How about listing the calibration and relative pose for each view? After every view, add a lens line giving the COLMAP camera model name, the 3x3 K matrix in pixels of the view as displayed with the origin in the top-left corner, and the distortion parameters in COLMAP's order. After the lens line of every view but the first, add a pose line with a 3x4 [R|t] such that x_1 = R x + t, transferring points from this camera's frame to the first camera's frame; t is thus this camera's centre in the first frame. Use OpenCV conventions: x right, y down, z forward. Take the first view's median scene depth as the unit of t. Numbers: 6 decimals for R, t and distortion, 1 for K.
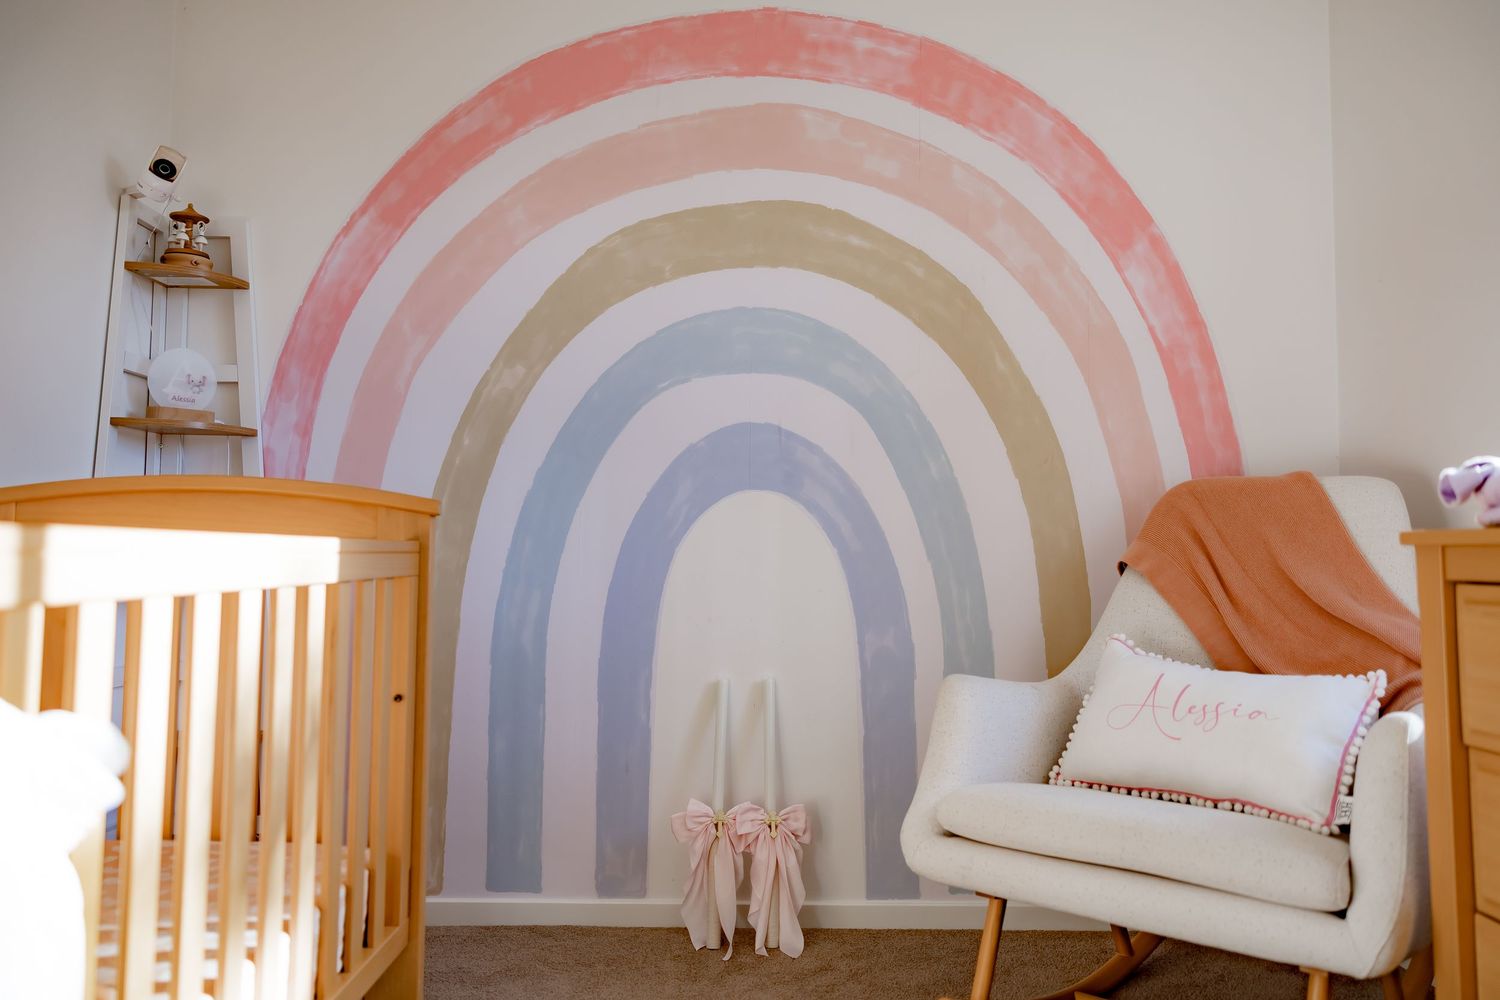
lens RADIAL K [[1206.0, 0, 750.0], [0, 1206.0, 500.0], [0, 0, 1]] dist [0.001379, 0.000049]
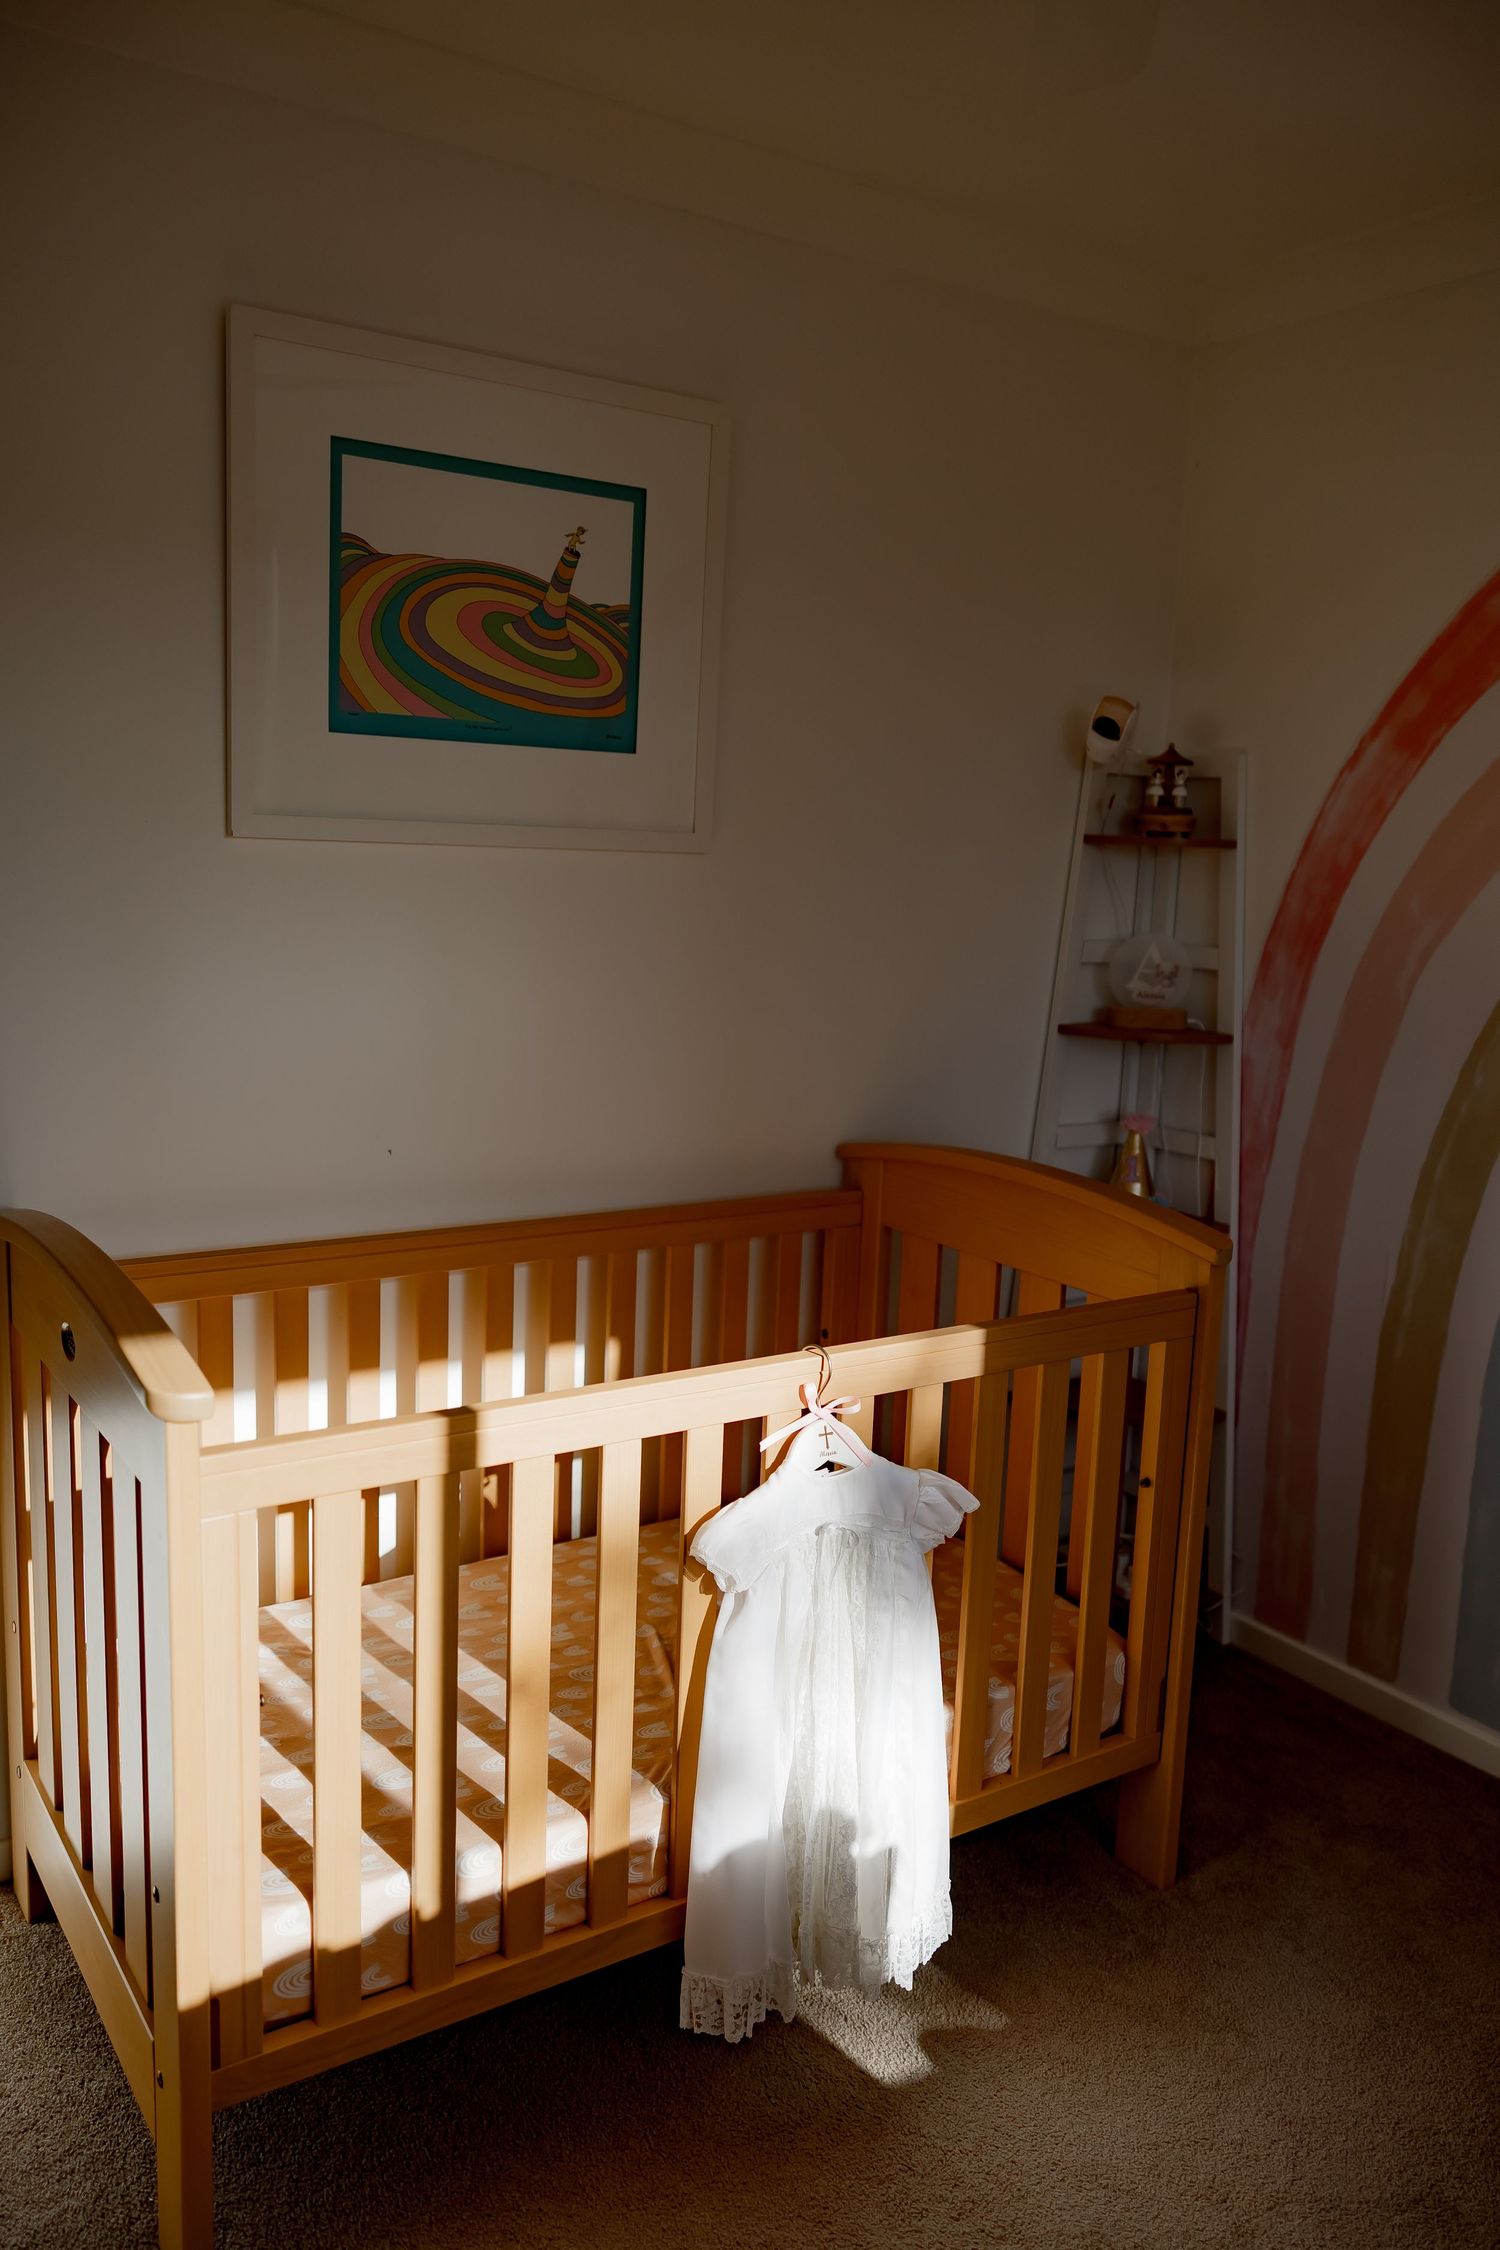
lens RADIAL K [[1809.0, 0, 750.0], [0, 1809.0, 1125.0], [0, 0, 1]] dist [0.001379, 0.000049]
pose [[0.516696, 0.161897, -0.840723, 0.416169], [0.027715, 0.978281, 0.205420, -0.246982], [0.855720, -0.129441, 0.500987, 0.139520]]
